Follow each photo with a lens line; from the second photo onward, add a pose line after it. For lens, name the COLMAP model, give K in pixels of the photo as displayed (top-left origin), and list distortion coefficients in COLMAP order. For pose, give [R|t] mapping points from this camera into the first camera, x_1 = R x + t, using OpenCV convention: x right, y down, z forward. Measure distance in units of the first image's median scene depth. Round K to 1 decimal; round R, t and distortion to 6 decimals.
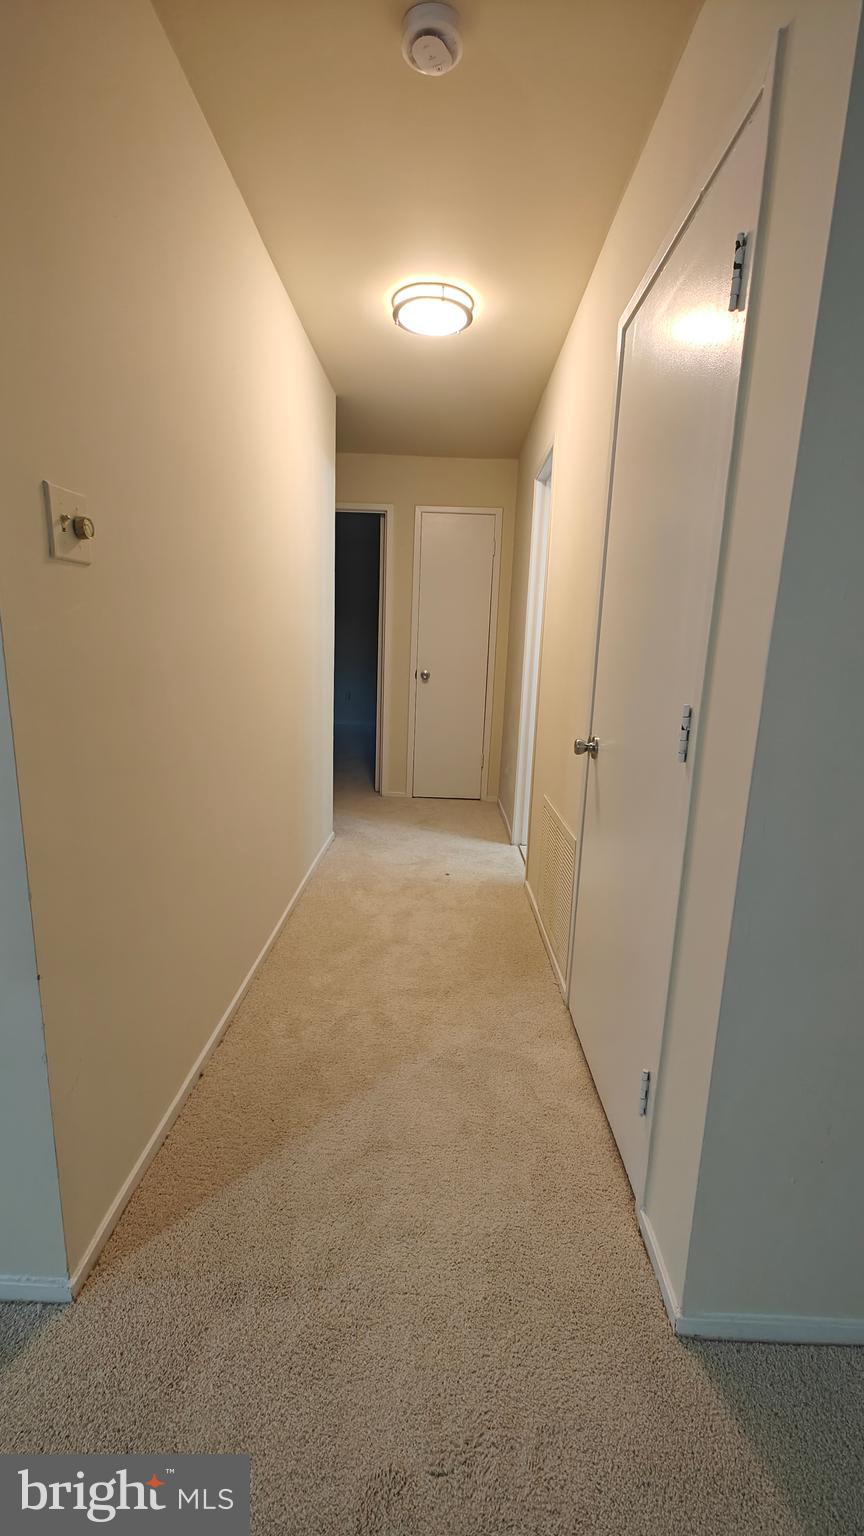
lens RADIAL K [[646.7, 0, 428.5], [0, 646.7, 774.0], [0, 0, 1]] dist [-0.002191, 0.000905]
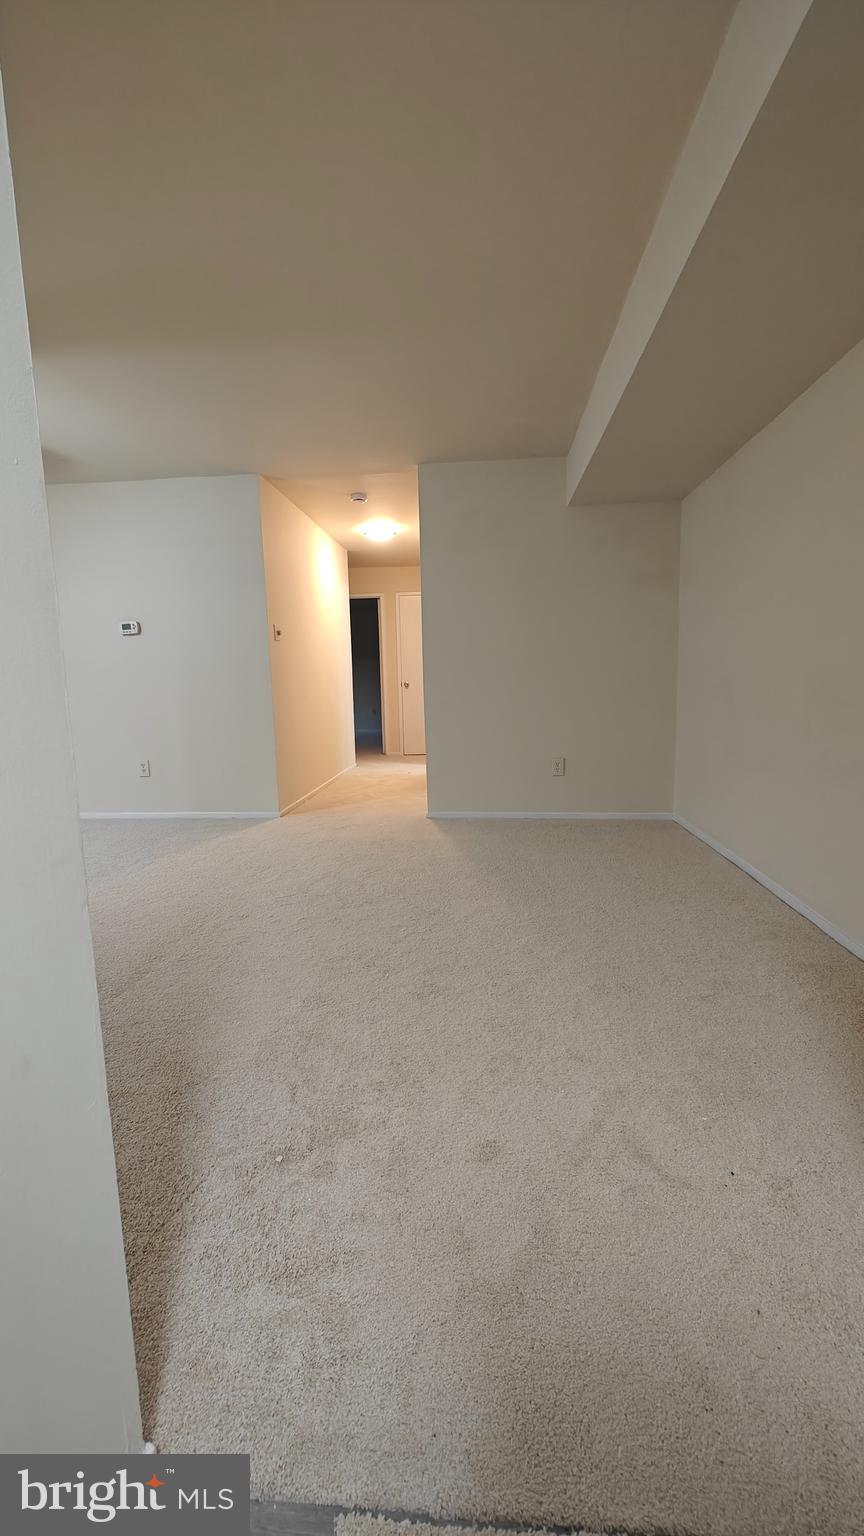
lens RADIAL K [[646.7, 0, 428.7], [0, 646.7, 774.2], [0, 0, 1]] dist [-0.002191, 0.000905]
pose [[0.996445, -0.048744, -0.068710, 0.189752], [0.044560, 0.997133, -0.061160, 0.233075], [0.071494, 0.057881, 0.995760, -0.850322]]
